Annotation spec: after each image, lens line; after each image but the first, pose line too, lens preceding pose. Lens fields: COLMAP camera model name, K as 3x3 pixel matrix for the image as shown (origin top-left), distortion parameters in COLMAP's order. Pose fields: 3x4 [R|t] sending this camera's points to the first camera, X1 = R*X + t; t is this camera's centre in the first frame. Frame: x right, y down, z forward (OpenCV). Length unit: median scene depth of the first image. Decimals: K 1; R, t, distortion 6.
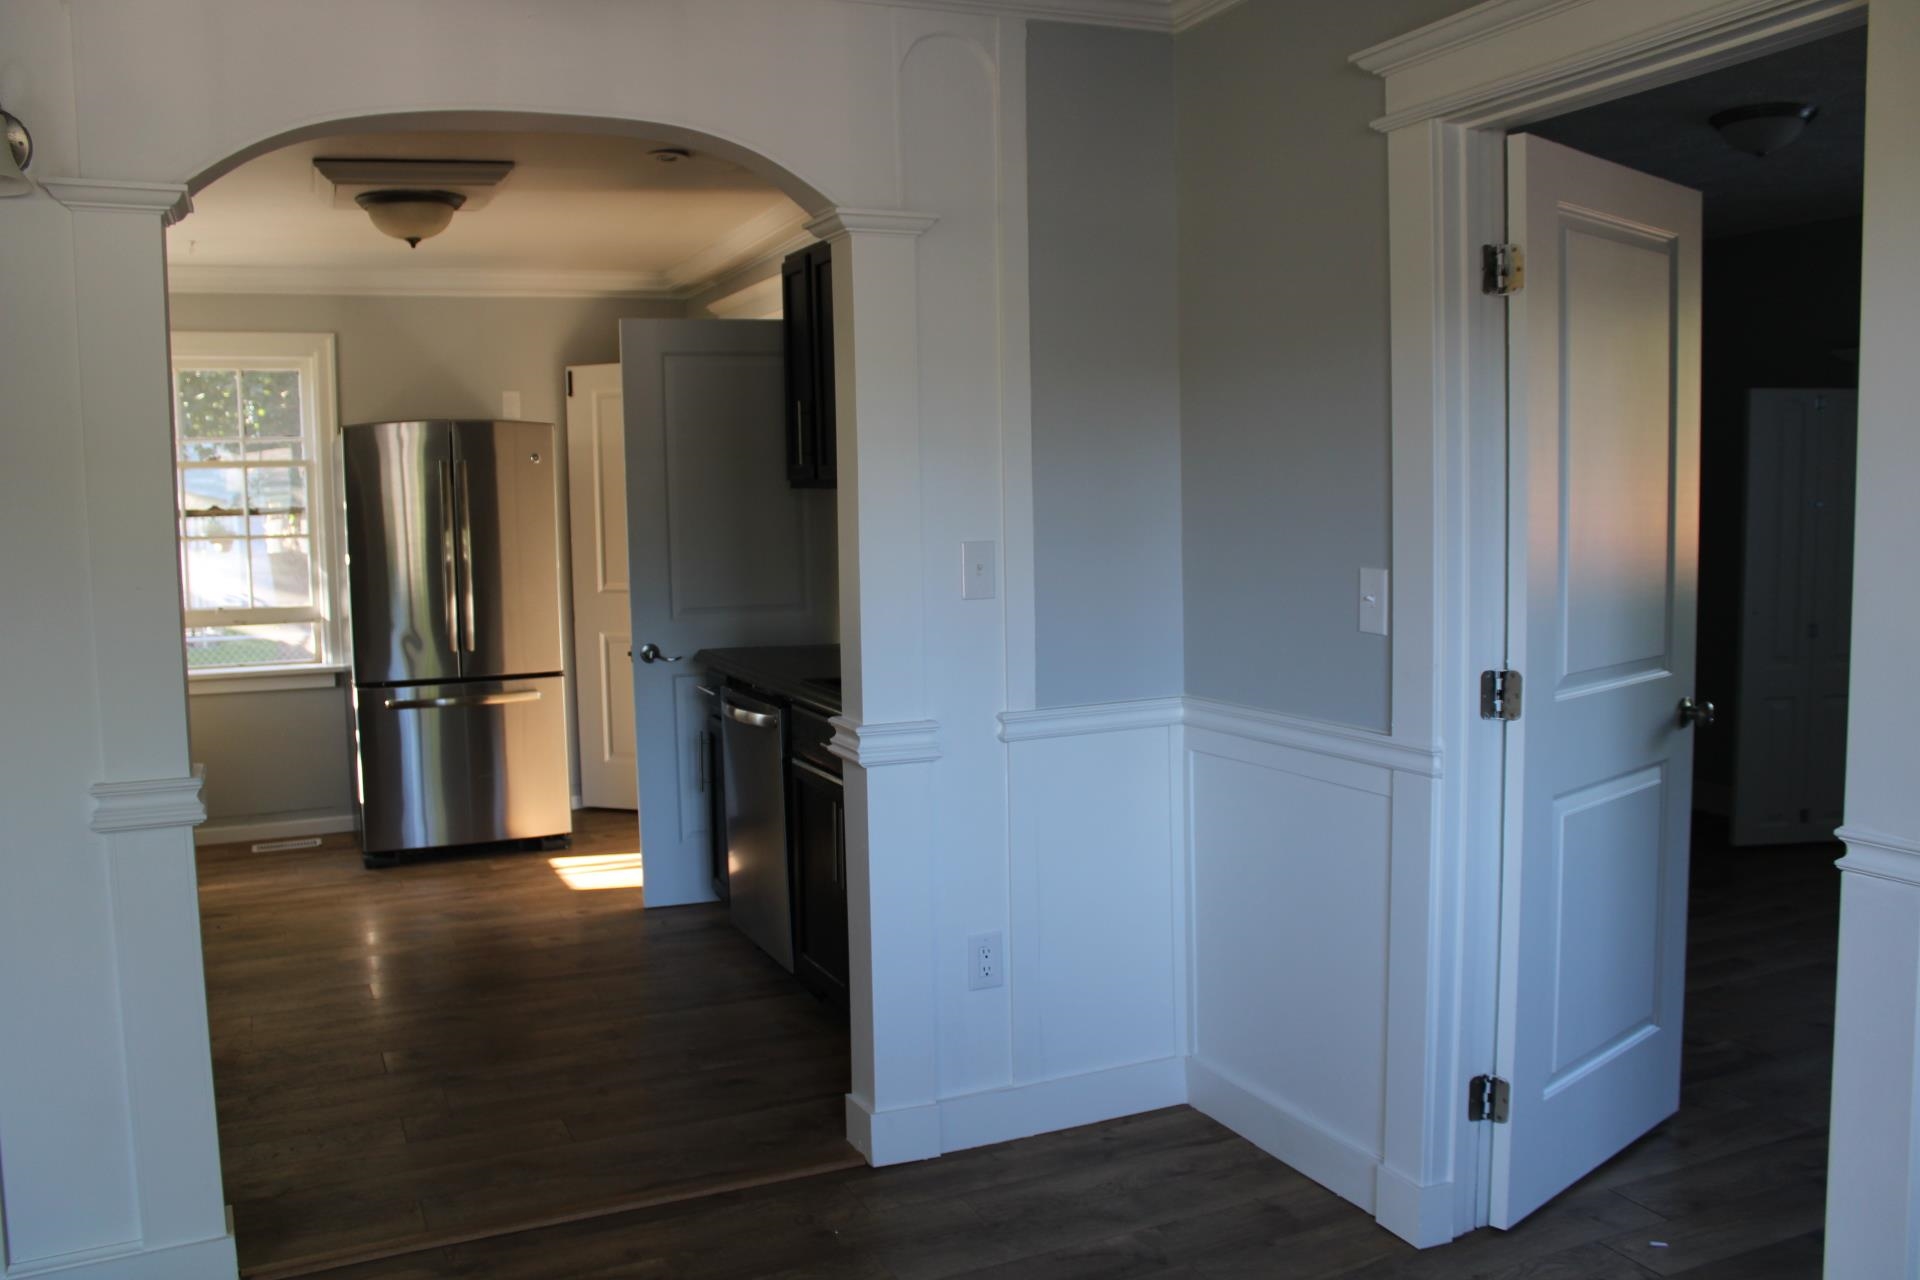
lens RADIAL K [[1589.8, 0, 946.8], [0, 1589.8, 650.3], [0, 0, 1]] dist [-0.160279, 0.132709]
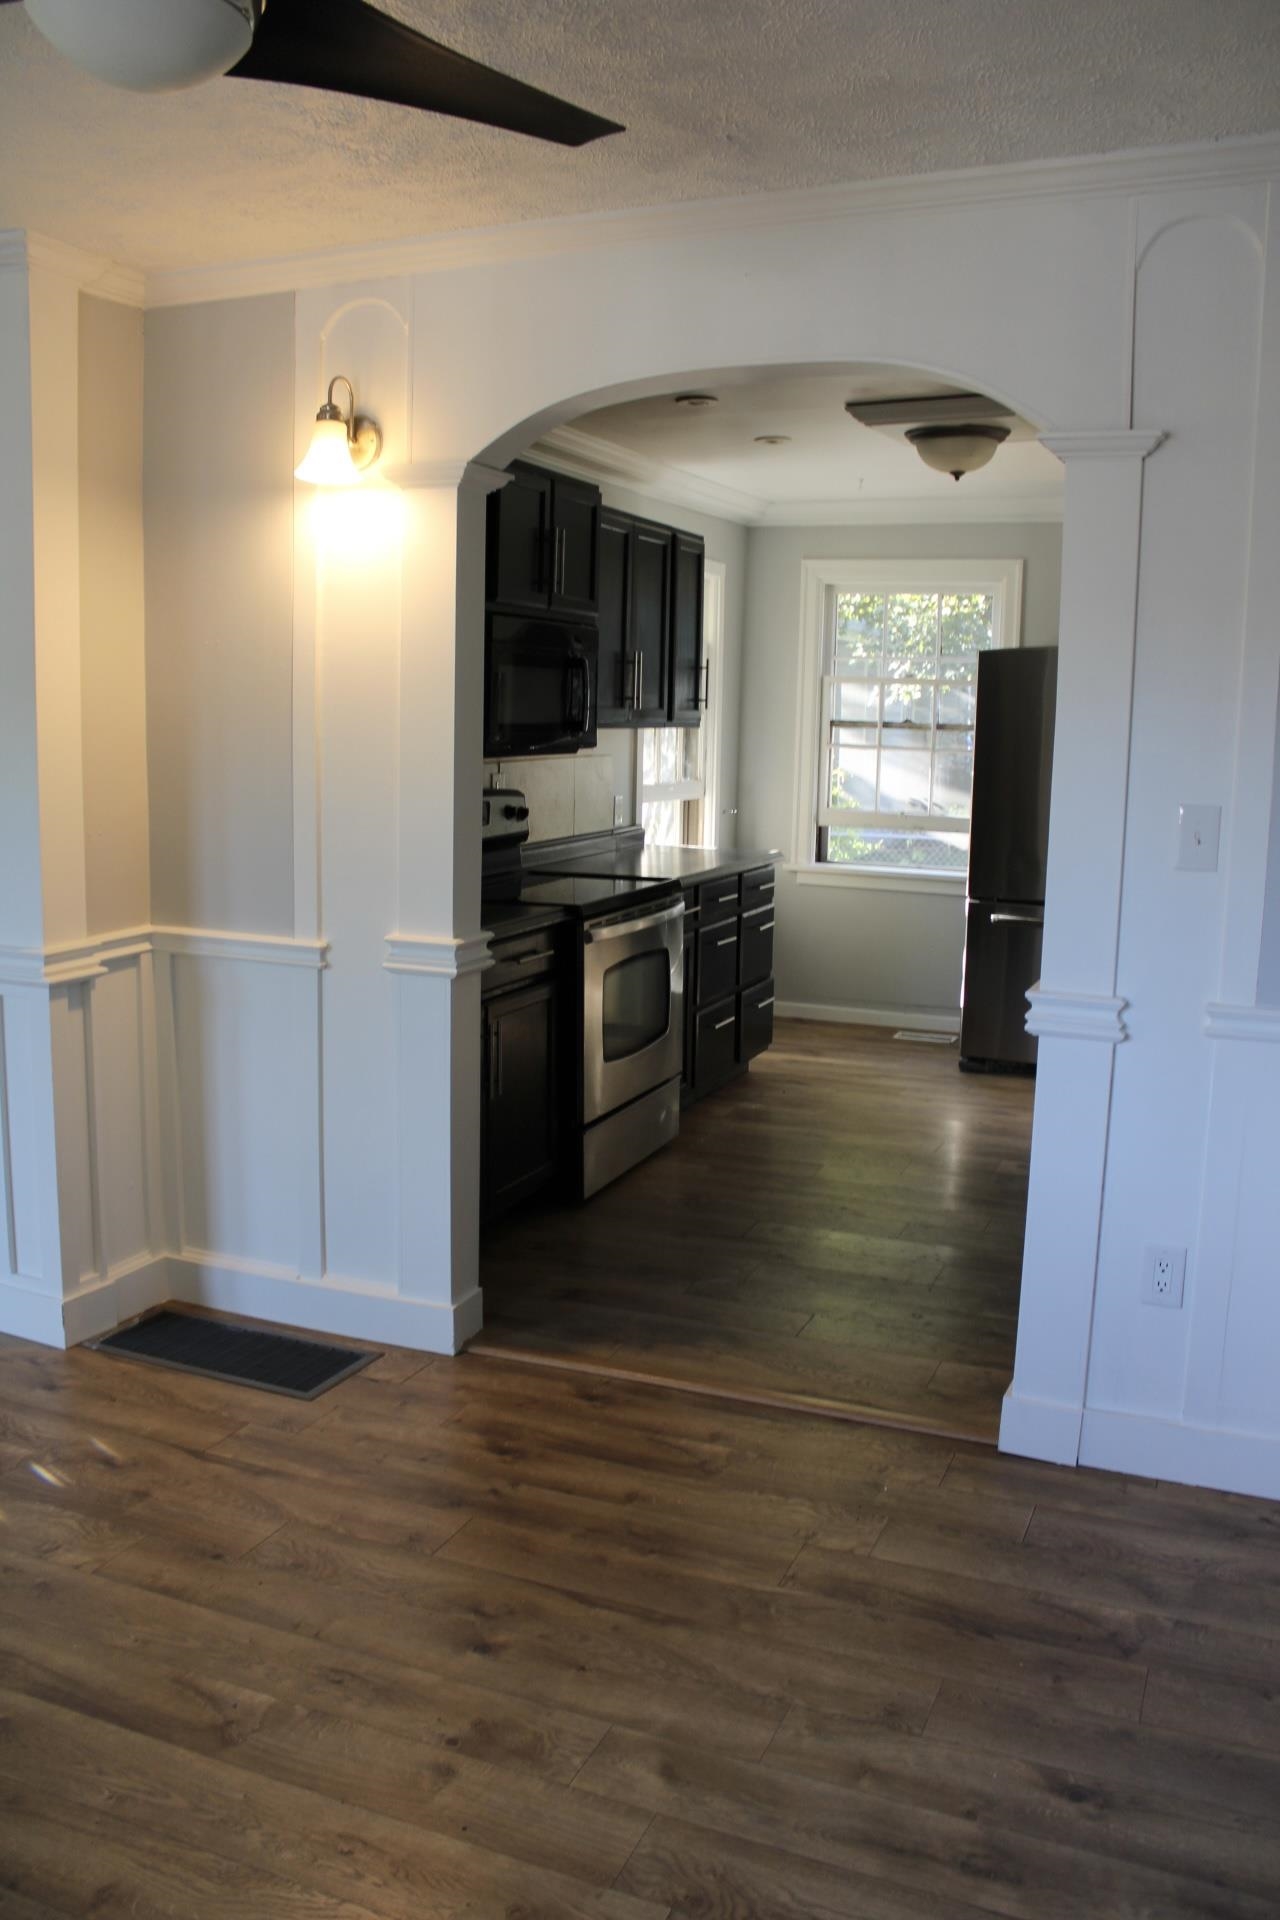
lens RADIAL K [[1589.8, 0, 635.8], [0, 1589.8, 962.5], [0, 0, 1]] dist [-0.160279, 0.132709]
pose [[0.681849, 0.149489, -0.716055, 0.381503], [-0.105952, 0.988756, 0.105529, -0.035712], [0.723779, 0.003912, 0.690021, 0.159222]]
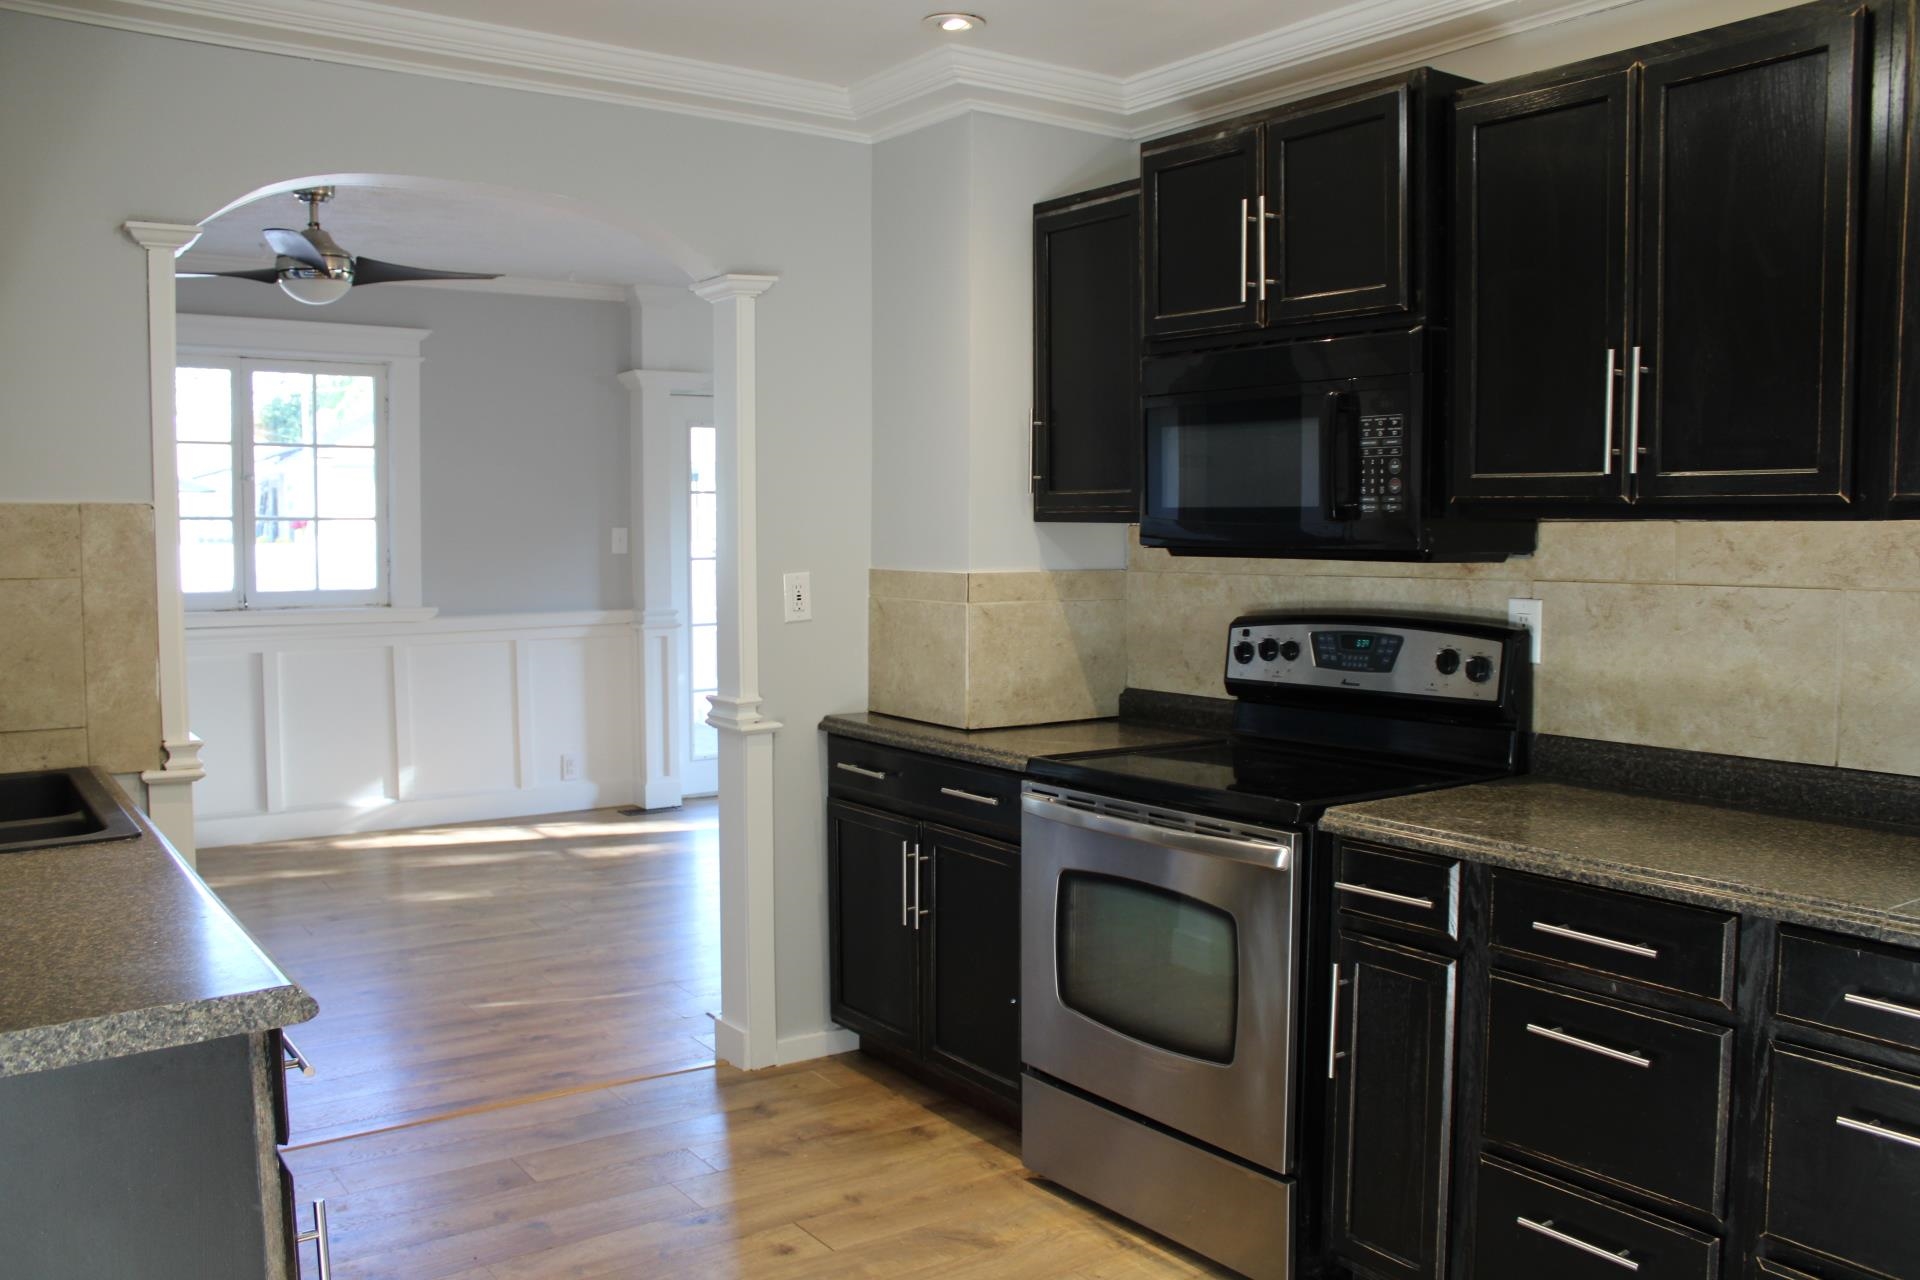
lens RADIAL K [[1589.8, 0, 956.0], [0, 1589.8, 641.3], [0, 0, 1]] dist [-0.160279, 0.132709]
pose [[-0.980602, 0.032462, -0.193304, -0.304293], [-0.001719, 0.984729, 0.174087, -0.157074], [0.196003, 0.171042, -0.965571, 1.758238]]
